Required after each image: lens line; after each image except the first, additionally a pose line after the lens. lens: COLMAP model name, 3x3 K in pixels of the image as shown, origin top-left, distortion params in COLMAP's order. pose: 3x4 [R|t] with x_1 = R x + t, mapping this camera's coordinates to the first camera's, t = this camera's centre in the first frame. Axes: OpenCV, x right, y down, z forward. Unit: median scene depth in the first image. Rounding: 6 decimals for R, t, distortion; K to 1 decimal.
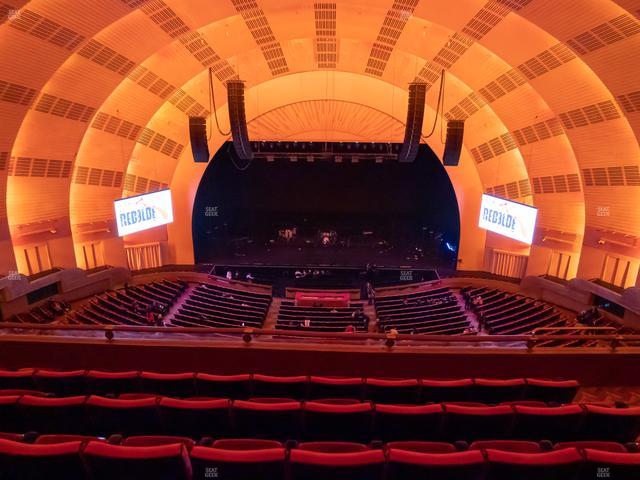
lens RADIAL K [[498.2, 0, 322.1], [0, 498.2, 242.8], [0, 0, 1]] dist [-0.029649, 0.029368]
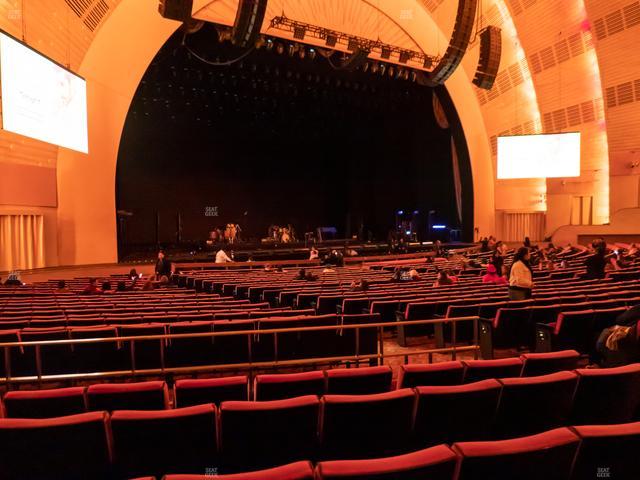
lens RADIAL K [[498.2, 0, 322.1], [0, 498.2, 242.8], [0, 0, 1]] dist [-0.029649, 0.029368]
pose [[0.800842, -0.045200, 0.597167, -0.432863], [0.221359, 0.948872, -0.225036, 0.198568], [-0.556464, 0.312407, 0.769903, 0.595902]]
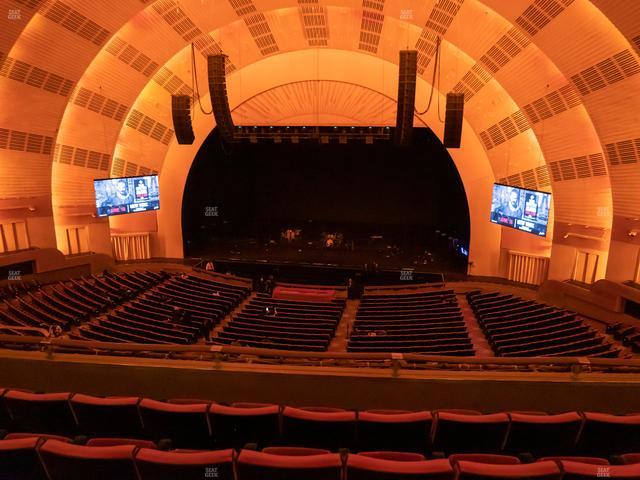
lens RADIAL K [[498.2, 0, 322.1], [0, 498.2, 242.8], [0, 0, 1]] dist [-0.029649, 0.029368]
pose [[0.988635, 0.032027, -0.146888, 0.162890], [-0.046013, 0.994619, -0.092826, 0.102346], [0.143124, 0.098530, 0.984788, 0.114503]]
